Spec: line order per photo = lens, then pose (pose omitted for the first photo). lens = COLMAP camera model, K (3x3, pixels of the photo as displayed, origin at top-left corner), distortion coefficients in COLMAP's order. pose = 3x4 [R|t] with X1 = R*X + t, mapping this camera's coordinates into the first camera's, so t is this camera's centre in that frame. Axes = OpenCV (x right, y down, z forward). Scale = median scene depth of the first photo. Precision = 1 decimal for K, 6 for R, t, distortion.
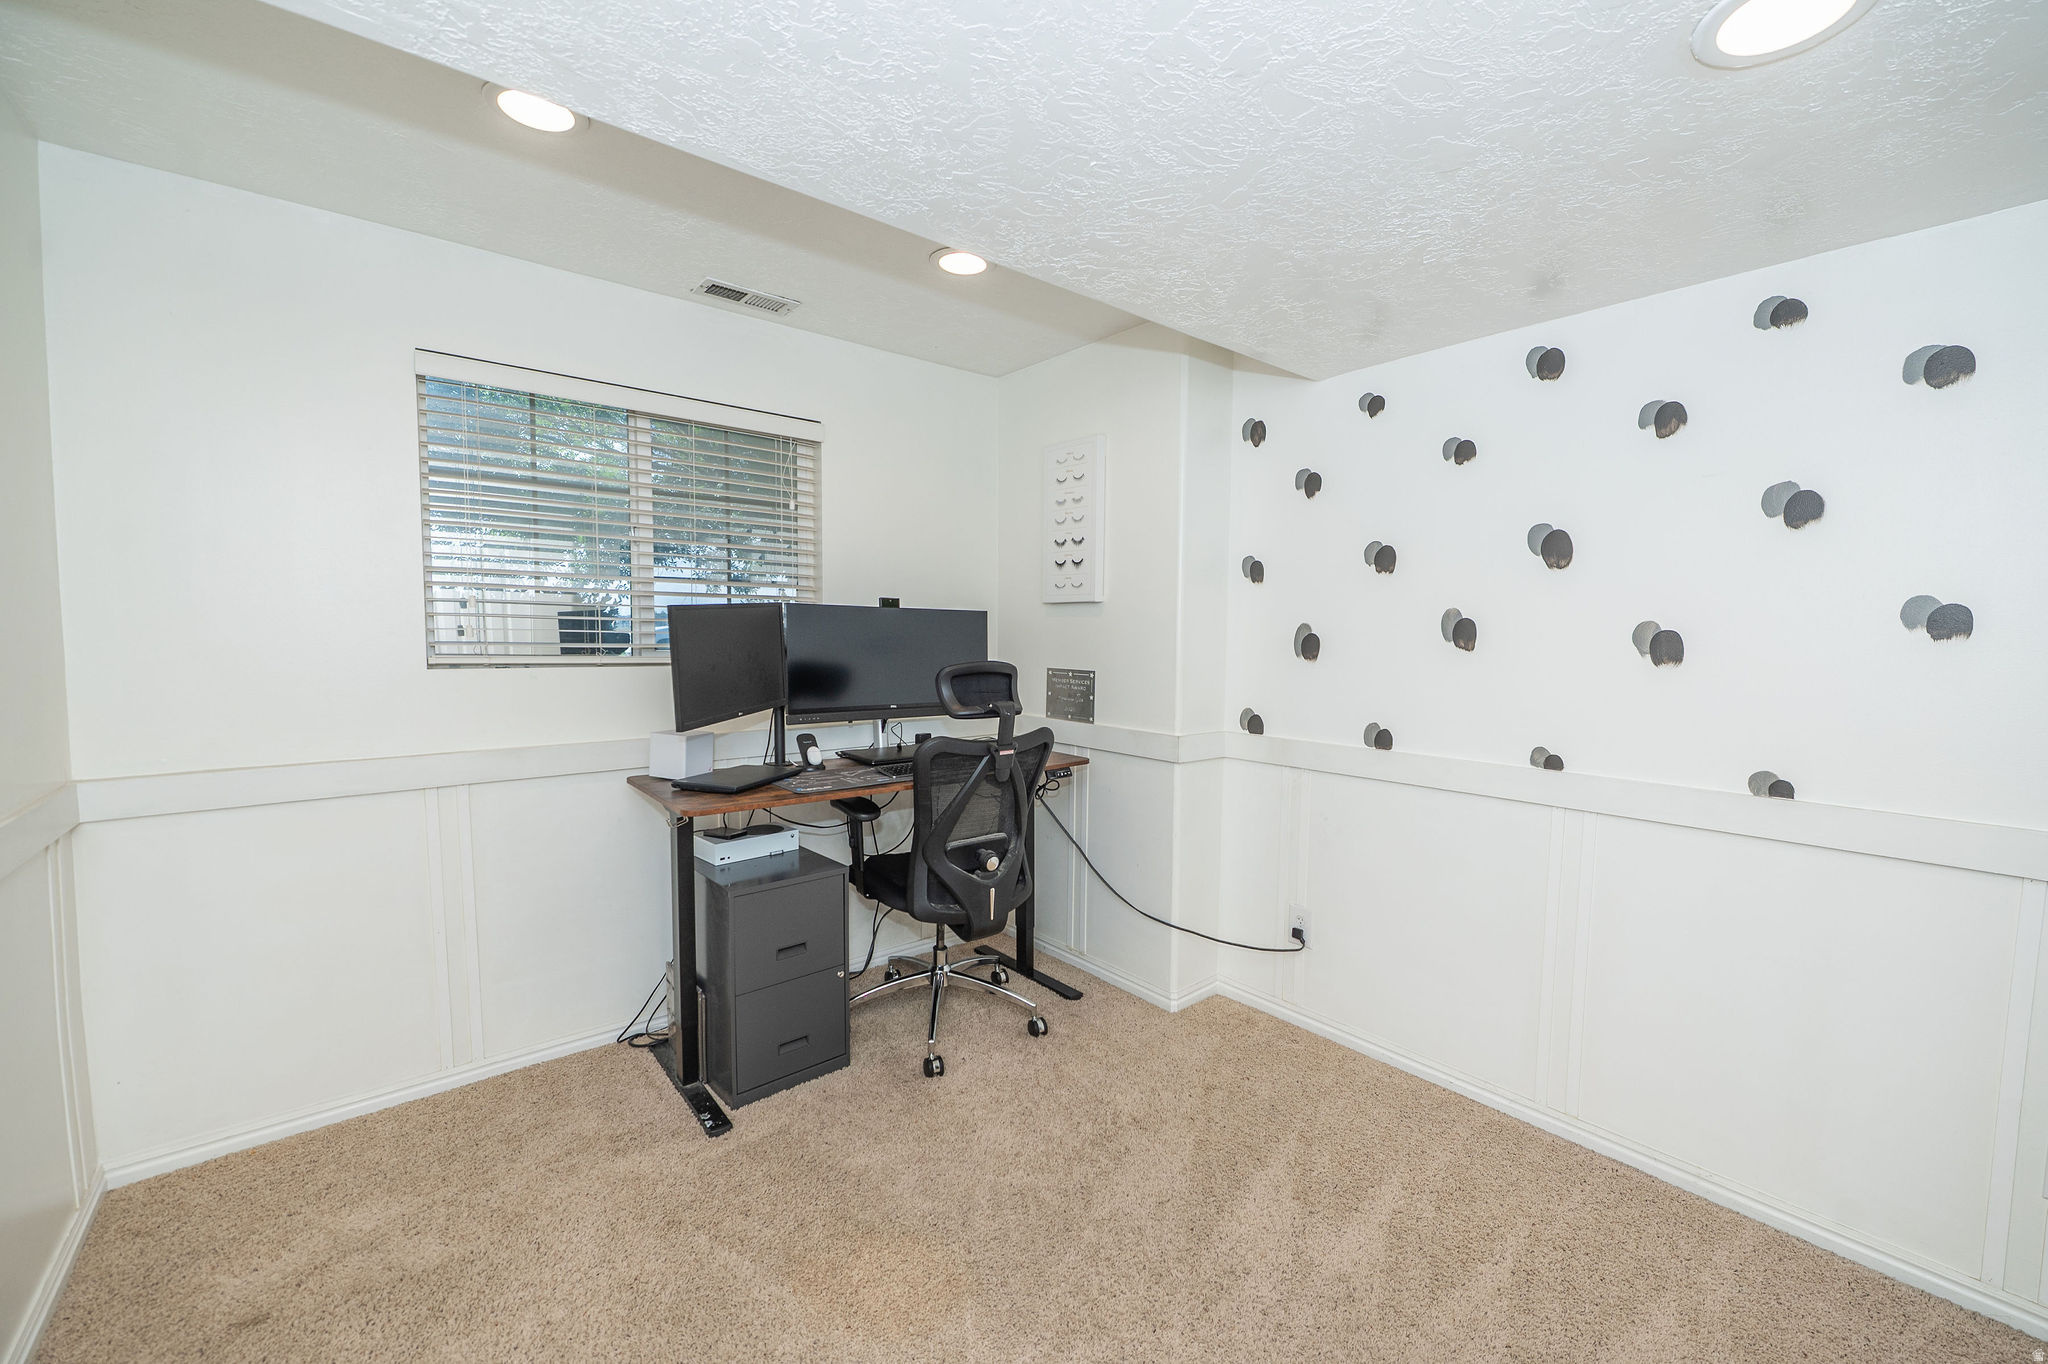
lens RADIAL K [[818.9, 0, 1029.5], [0, 818.9, 677.4], [0, 0, 1]] dist [-0.002928, -0.003397]
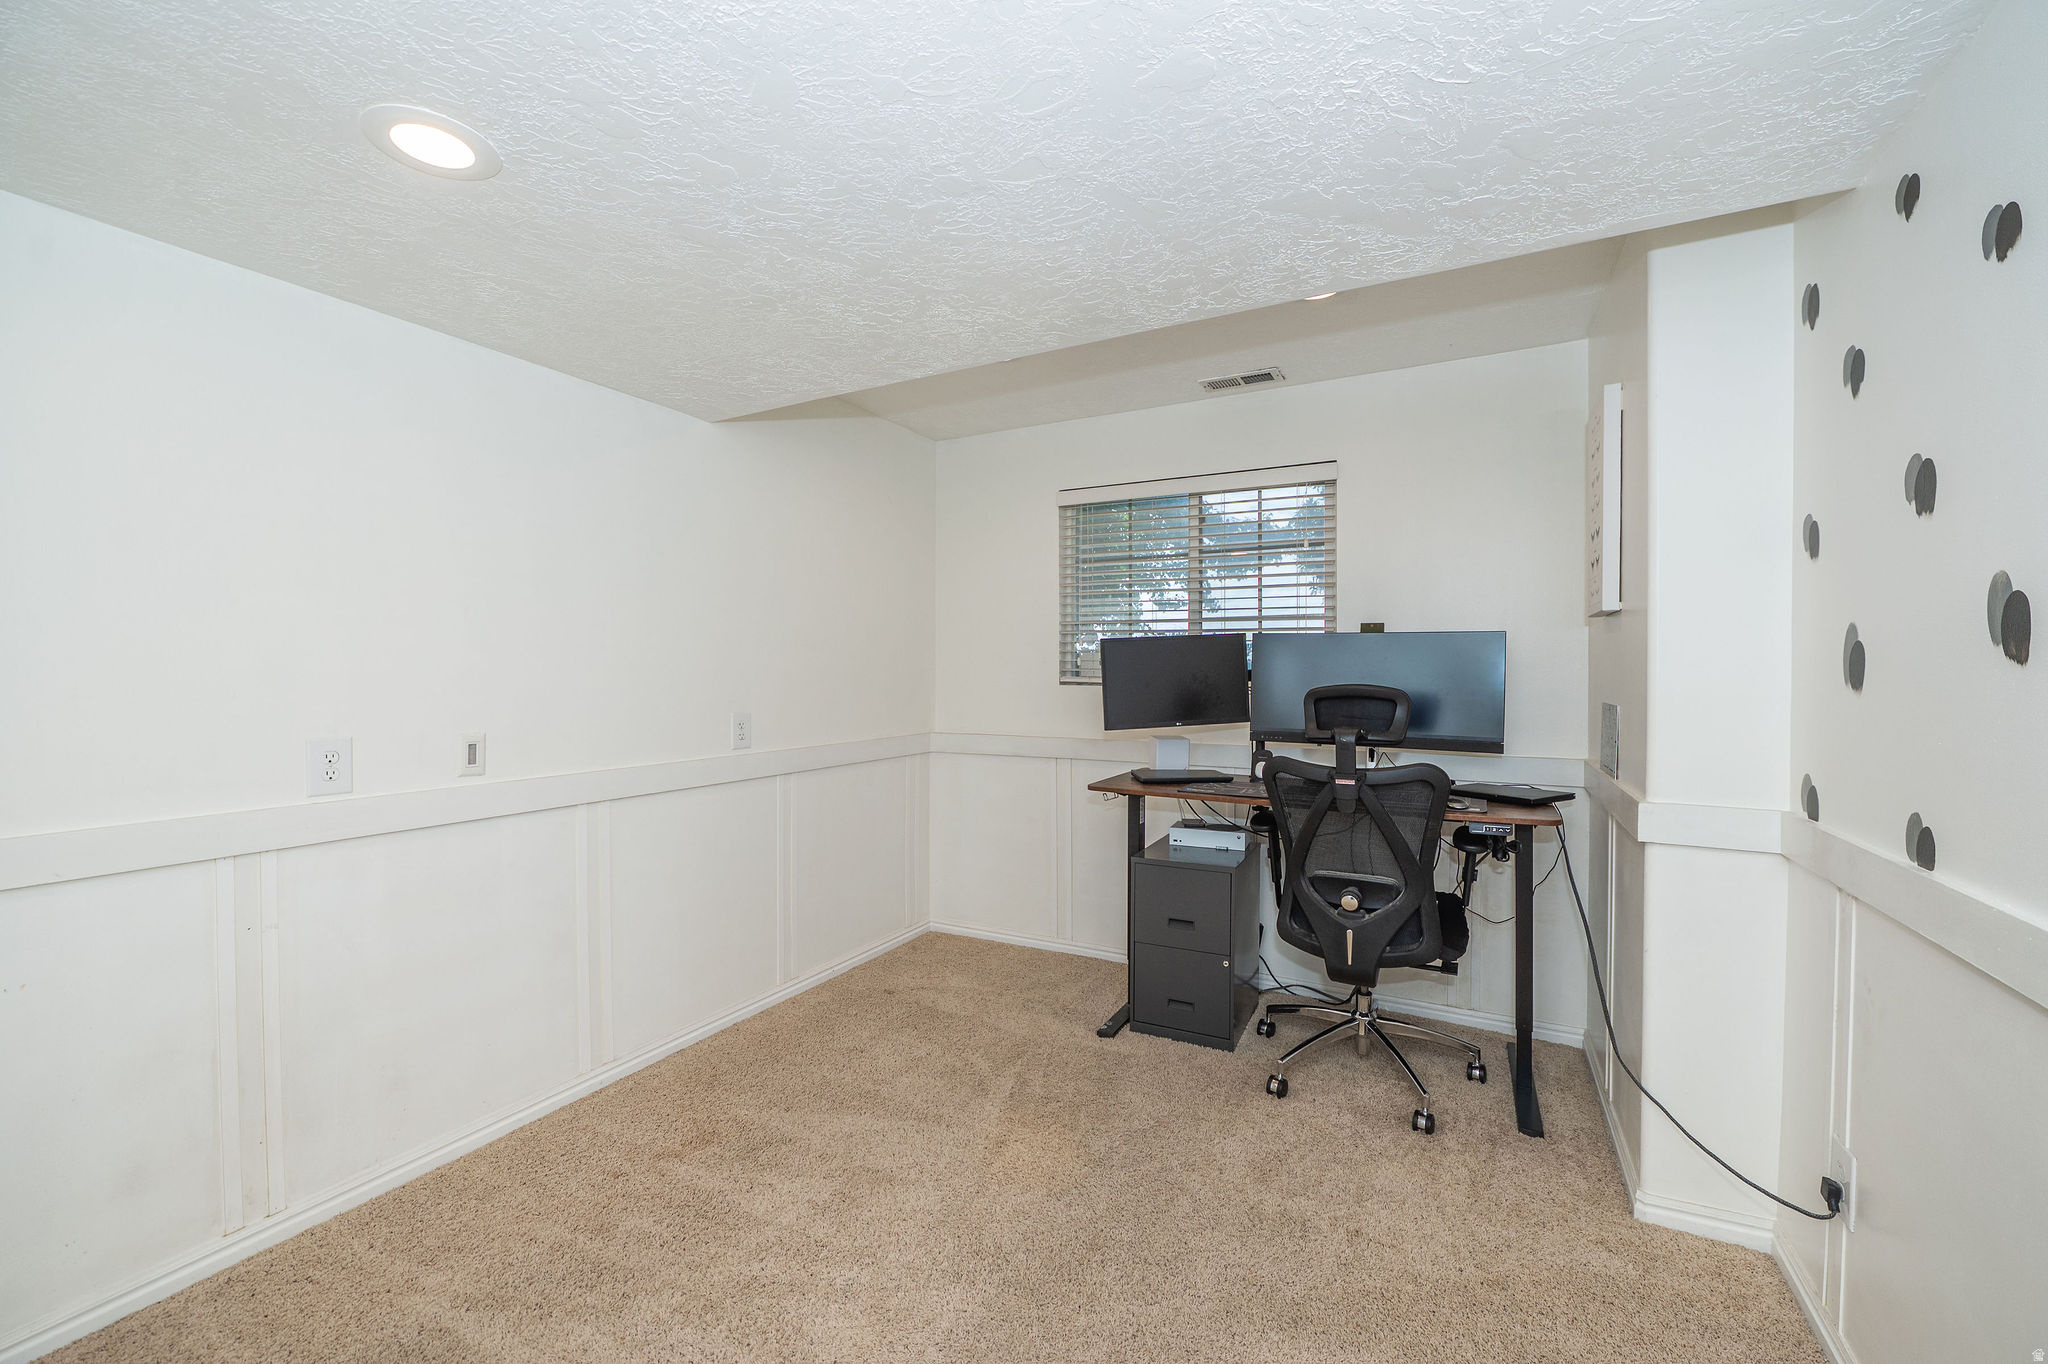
lens RADIAL K [[818.9, 0, 1029.5], [0, 818.9, 677.4], [0, 0, 1]] dist [-0.002928, -0.003397]
pose [[0.376989, -0.000614, -0.926218, 0.694702], [-0.051906, 0.998414, -0.021789, 0.012096], [0.924762, 0.056290, 0.376359, 0.311930]]
